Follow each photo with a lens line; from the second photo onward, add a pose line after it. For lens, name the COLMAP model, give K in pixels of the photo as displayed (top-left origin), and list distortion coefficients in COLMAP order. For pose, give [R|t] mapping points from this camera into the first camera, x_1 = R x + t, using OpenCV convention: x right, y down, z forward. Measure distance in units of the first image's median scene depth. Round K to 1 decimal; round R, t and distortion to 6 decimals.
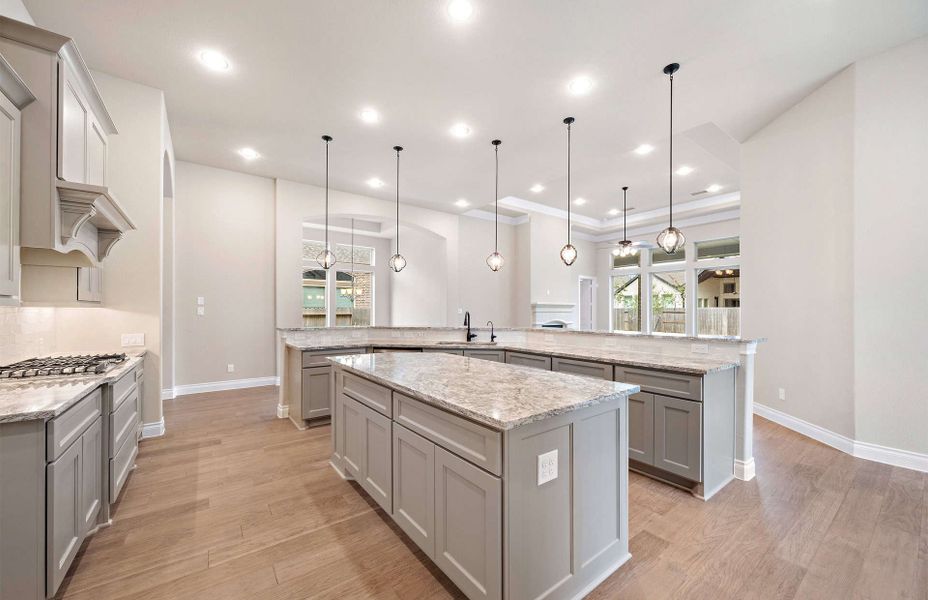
lens RADIAL K [[347.9, 0, 461.8], [0, 347.9, 308.8], [0, 0, 1]] dist [-0.001171, -0.000277]
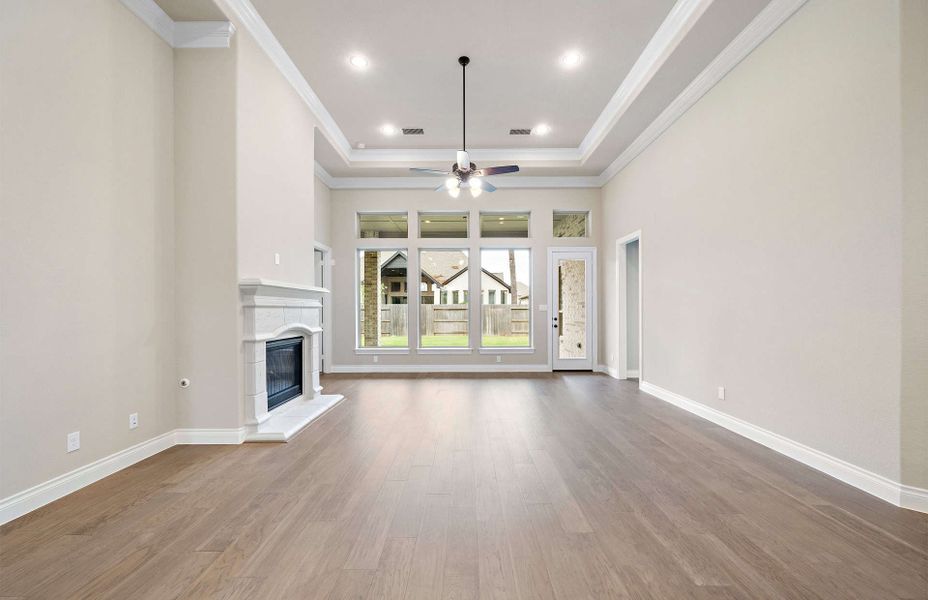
lens RADIAL K [[365.4, 0, 467.9], [0, 365.4, 307.8], [0, 0, 1]] dist [-0.001014, -0.000192]
pose [[0.591412, -0.001827, 0.806368, 0.029551], [0.000878, 0.999998, 0.001622, 0.008002], [-0.806369, -0.000251, 0.591413, 0.456043]]
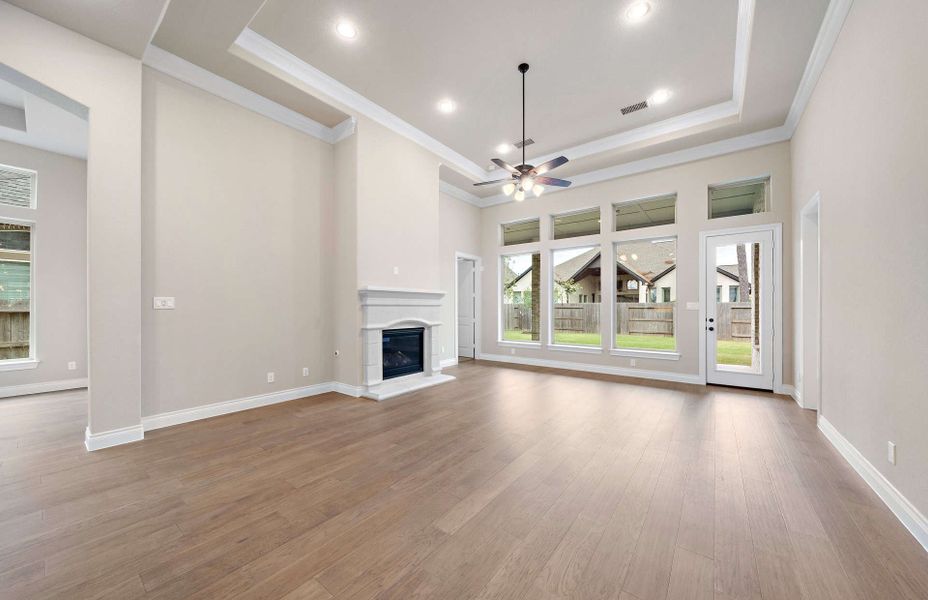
lens RADIAL K [[331.5, 0, 460.7], [0, 331.5, 307.4], [0, 0, 1]] dist [-0.004710, -0.000102]
pose [[0.960301, -0.002351, 0.278956, 0.159525], [0.001054, 0.999988, 0.004800, 0.008085], [-0.278964, -0.004315, 0.960292, 0.366150]]
